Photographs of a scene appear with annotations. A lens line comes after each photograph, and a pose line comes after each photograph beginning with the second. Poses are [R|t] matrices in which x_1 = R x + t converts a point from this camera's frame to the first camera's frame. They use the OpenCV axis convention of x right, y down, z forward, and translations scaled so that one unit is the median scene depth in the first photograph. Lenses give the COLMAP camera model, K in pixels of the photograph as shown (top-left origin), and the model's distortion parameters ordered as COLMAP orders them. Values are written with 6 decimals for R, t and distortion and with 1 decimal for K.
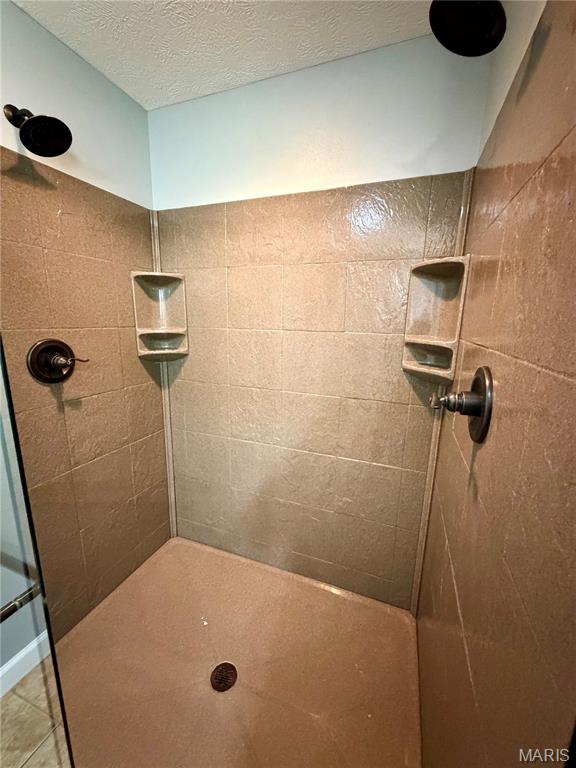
lens RADIAL K [[308.1, 0, 288.0], [0, 308.1, 384.0], [0, 0, 1]] dist [0.000079, 0.000000]
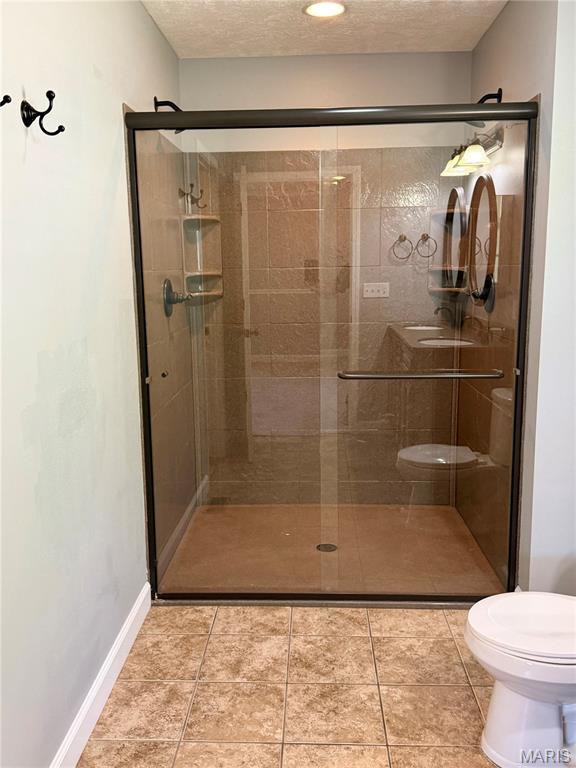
lens RADIAL K [[700.0, 0, 288.0], [0, 700.0, 384.0], [0, 0, 1]] dist [0.143903, -0.299996]
pose [[0.946574, -0.089174, 0.309911, -0.897827], [0.097044, 0.995230, -0.010037, 0.240084], [-0.307538, 0.039576, 0.950713, -1.264255]]
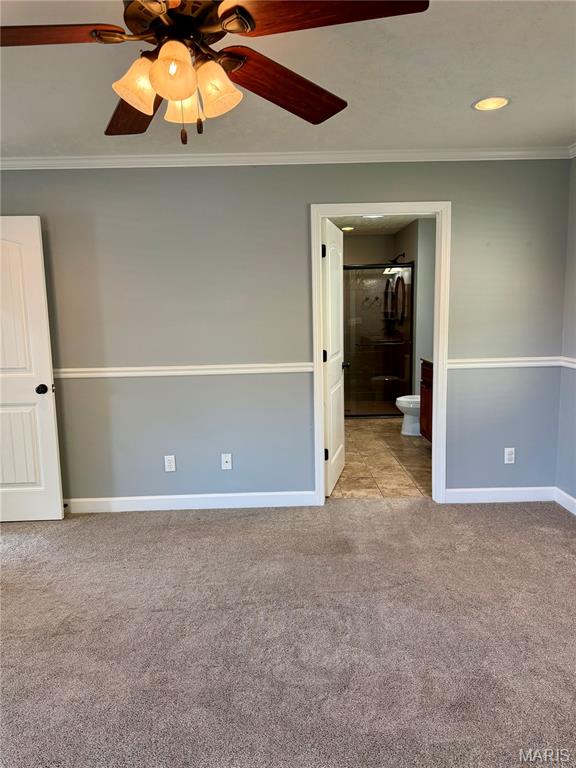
lens RADIAL K [[540.5, 0, 287.4], [0, 540.5, 379.3], [0, 0, 1]] dist [0.045498, -0.053437]
pose [[0.928241, -0.091103, 0.360652, -2.318095], [0.113967, 0.992571, -0.042597, 0.606555], [-0.354092, 0.080642, 0.931727, -3.436477]]
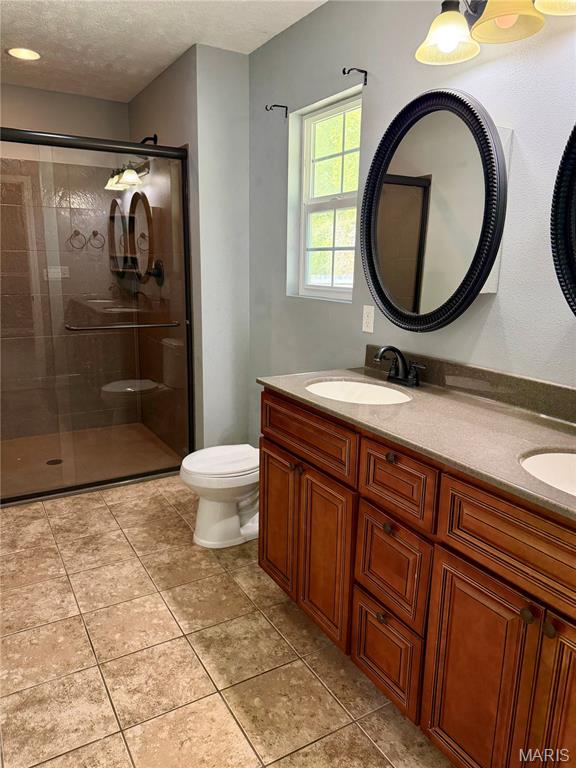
lens RADIAL K [[540.5, 0, 287.4], [0, 540.5, 379.3], [0, 0, 1]] dist [0.045498, -0.053437]
pose [[0.619510, -0.181228, 0.763782, -1.220735], [0.151069, 0.982322, 0.110549, 0.290933], [-0.770315, 0.046898, 0.635937, -1.410942]]
